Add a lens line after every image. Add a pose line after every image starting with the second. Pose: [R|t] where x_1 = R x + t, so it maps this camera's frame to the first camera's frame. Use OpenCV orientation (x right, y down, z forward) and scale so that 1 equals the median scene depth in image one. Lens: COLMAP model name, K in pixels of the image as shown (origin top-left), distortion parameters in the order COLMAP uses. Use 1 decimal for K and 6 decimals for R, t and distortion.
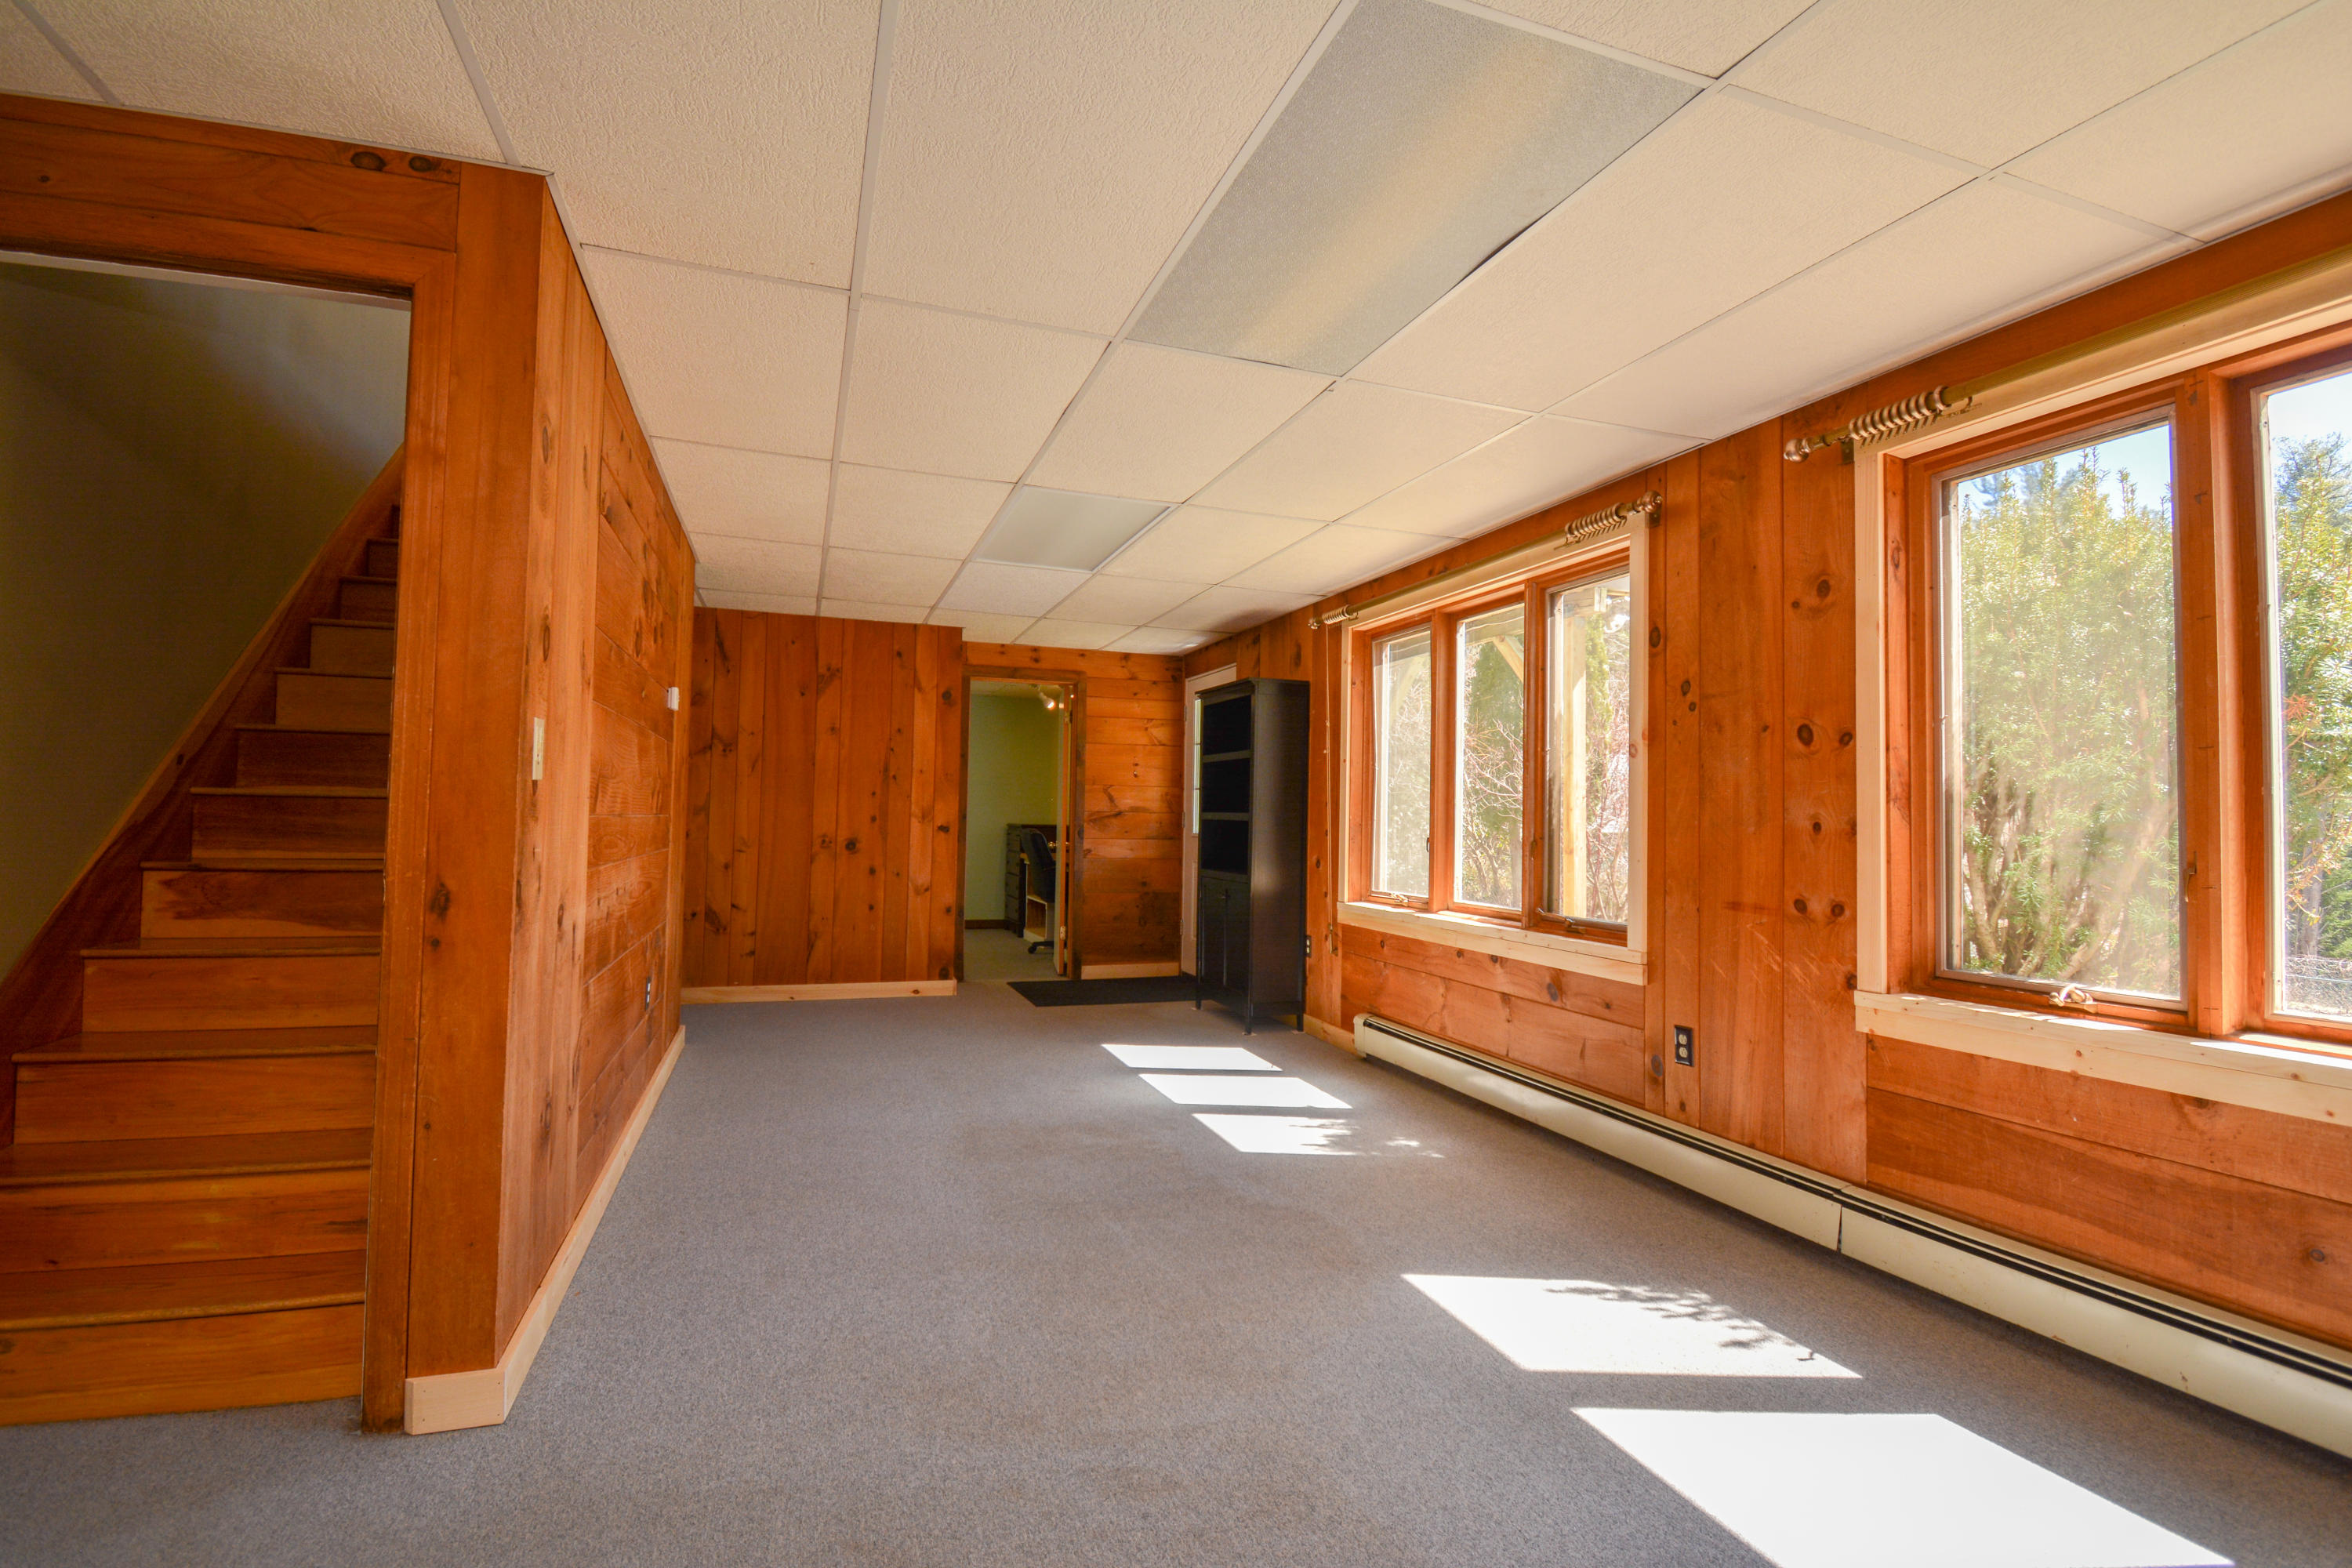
lens RADIAL K [[1076.9, 0, 1149.2], [0, 1076.9, 773.8], [0, 0, 1]] dist [0.012871, -0.023008]
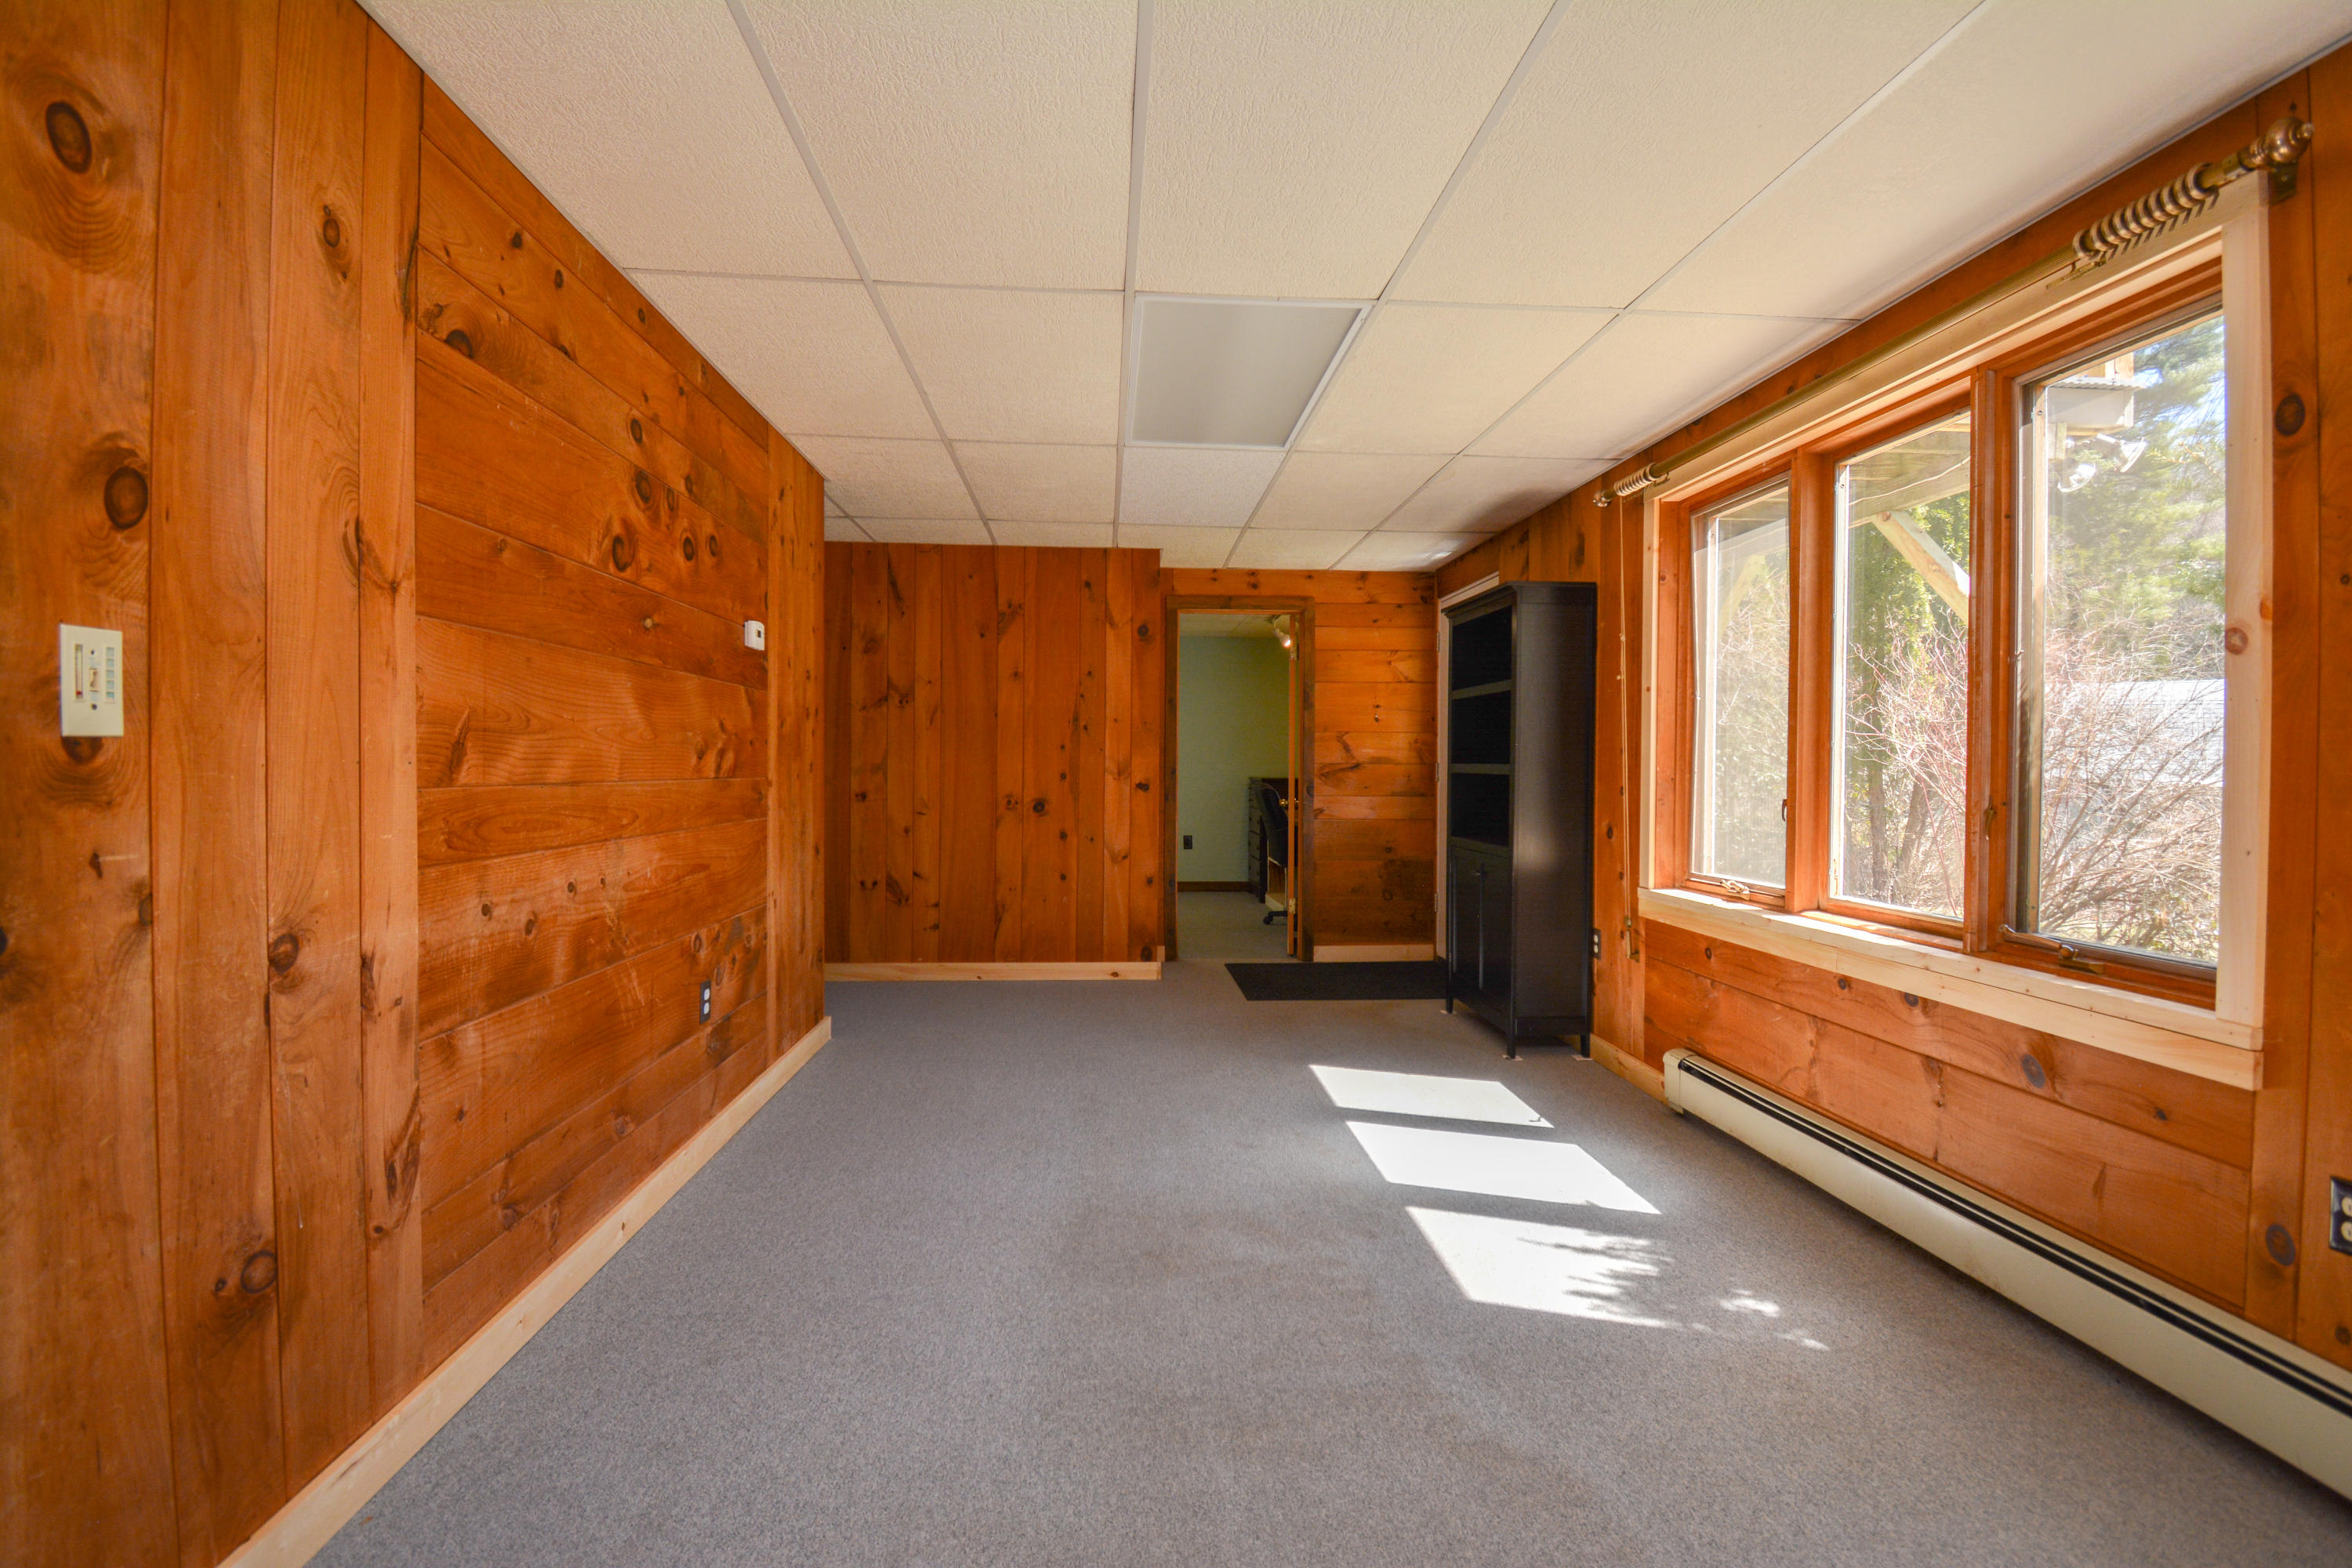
lens RADIAL K [[1076.9, 0, 1149.2], [0, 1076.9, 773.8], [0, 0, 1]] dist [0.012871, -0.023008]
pose [[0.966781, -0.011275, -0.255356, 0.038877], [0.023070, 0.998798, 0.043242, 0.004525], [0.254561, -0.047697, 0.965880, 0.200488]]
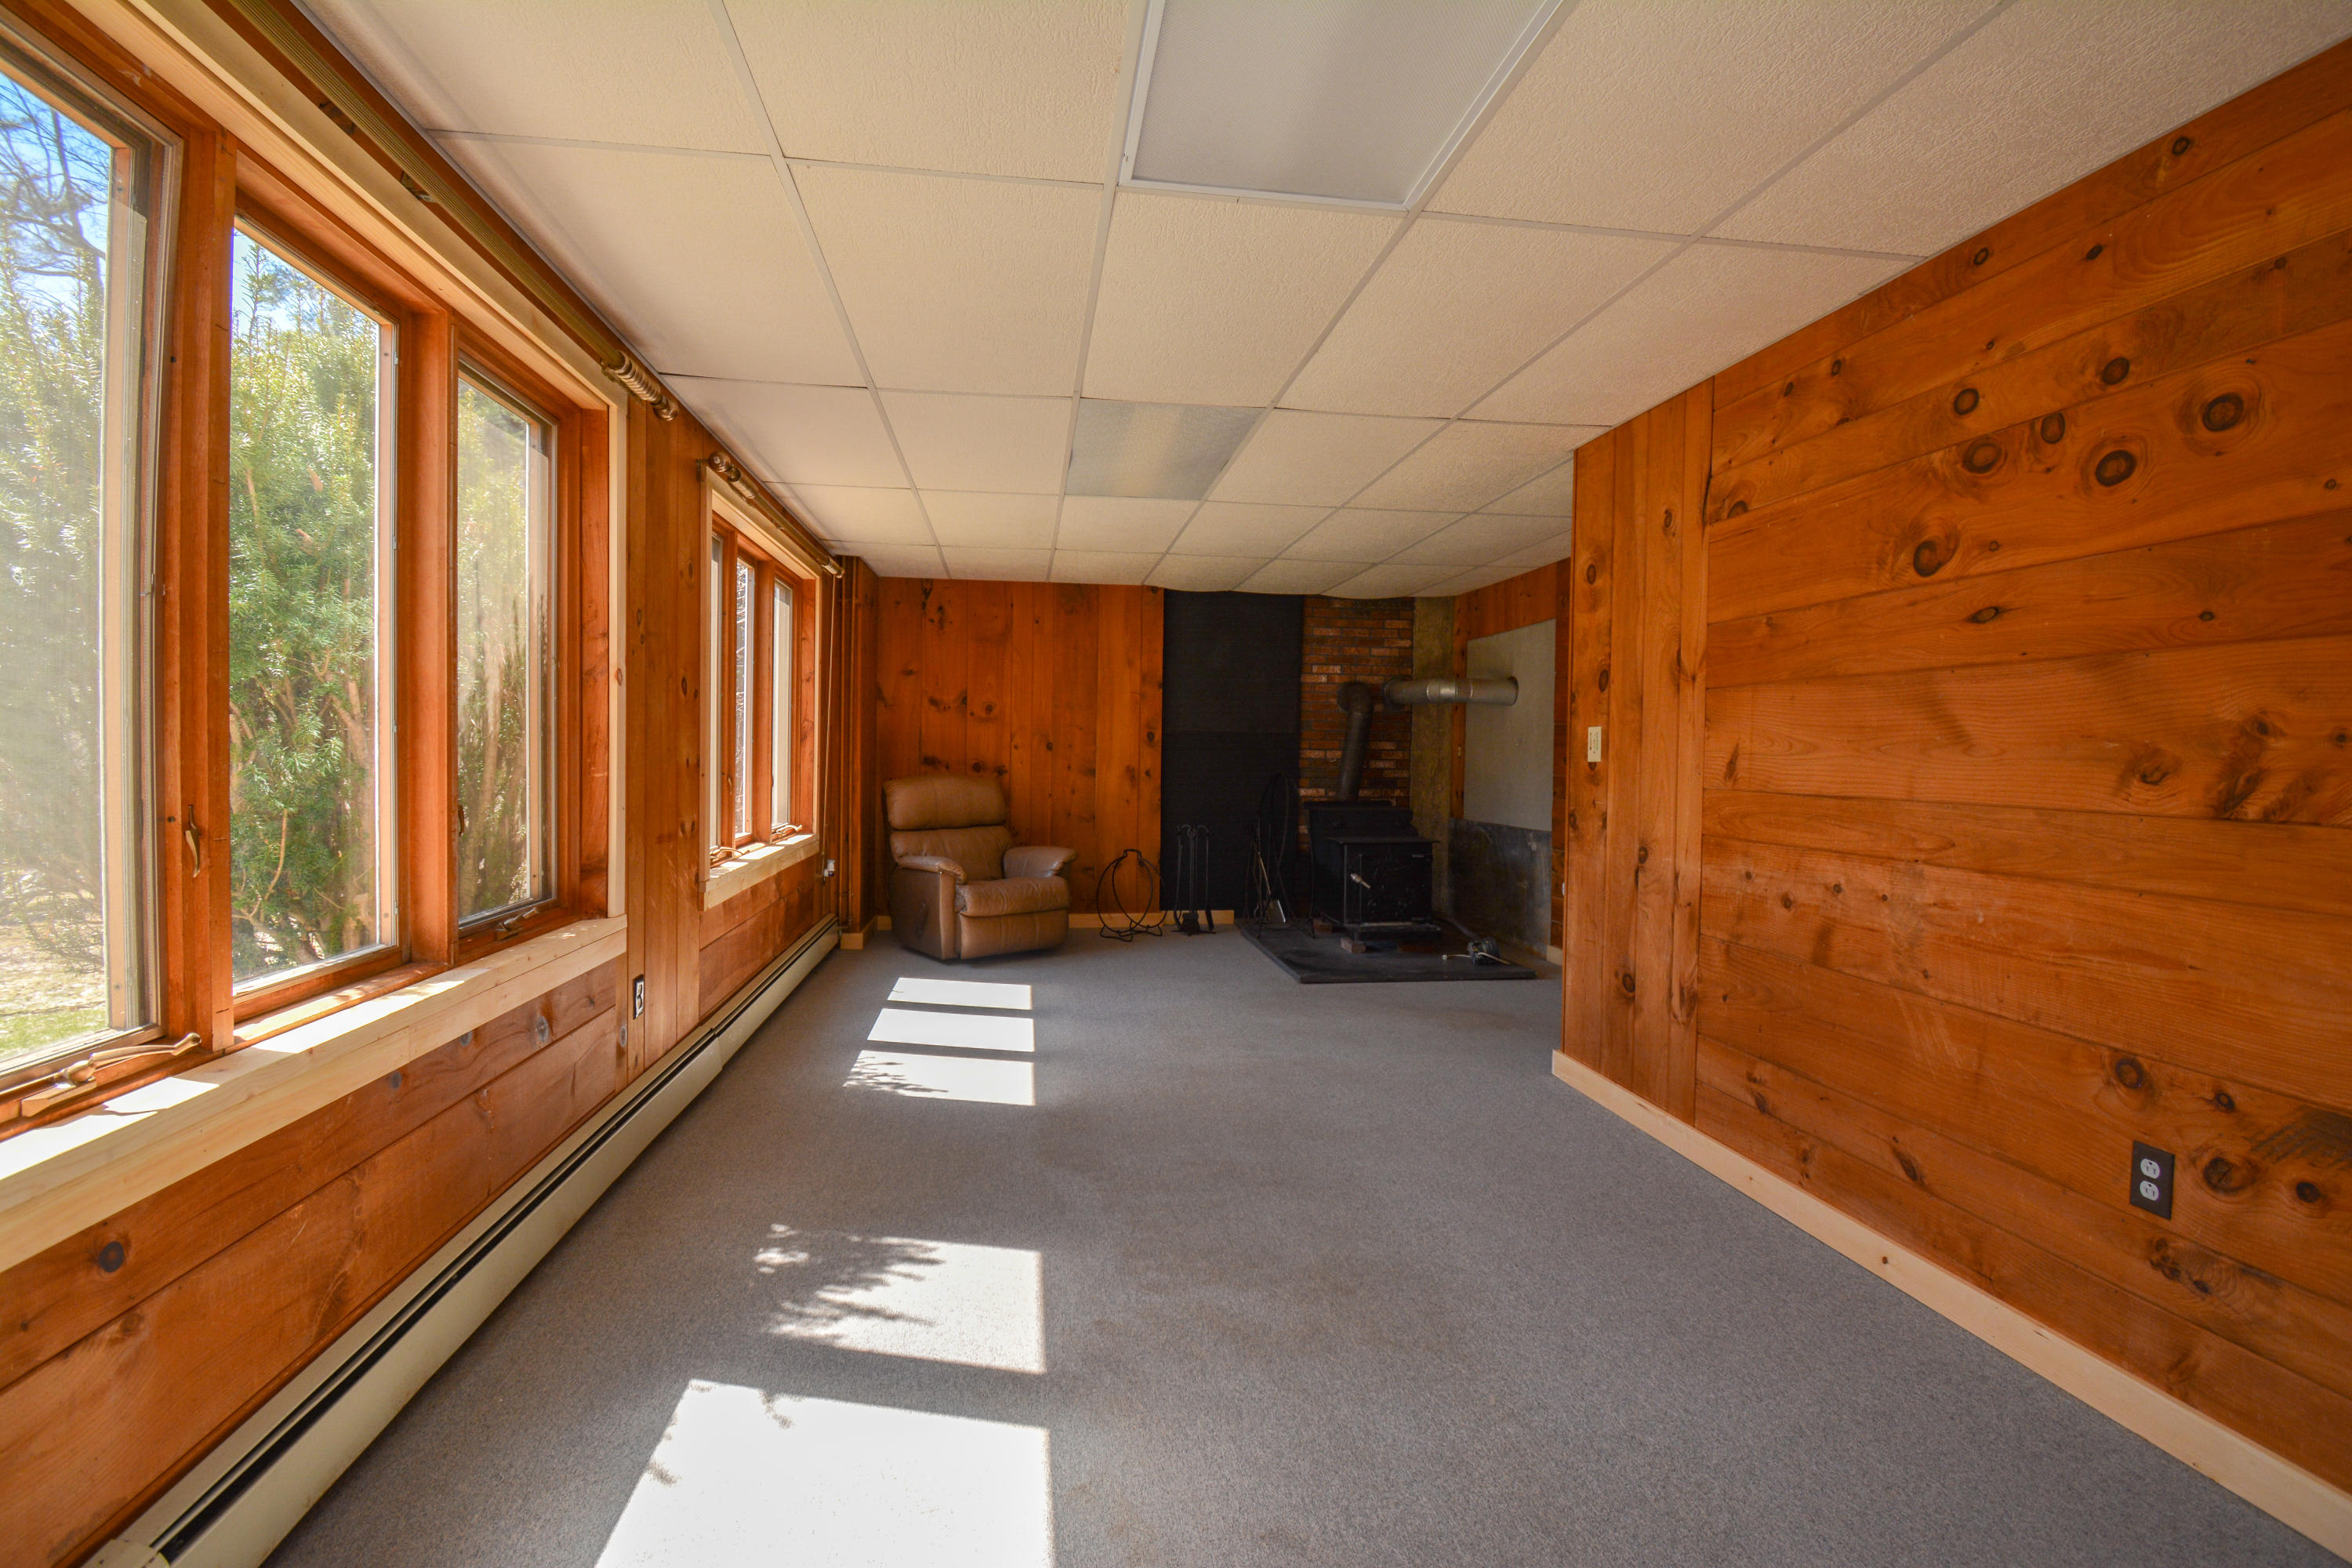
lens RADIAL K [[1076.9, 0, 1149.2], [0, 1076.9, 773.8], [0, 0, 1]] dist [0.012871, -0.023008]
pose [[-0.983298, -0.034740, 0.178654, -0.057137], [-0.038300, 0.999130, -0.016519, 0.027174], [-0.177925, -0.023086, -0.983773, 0.959314]]
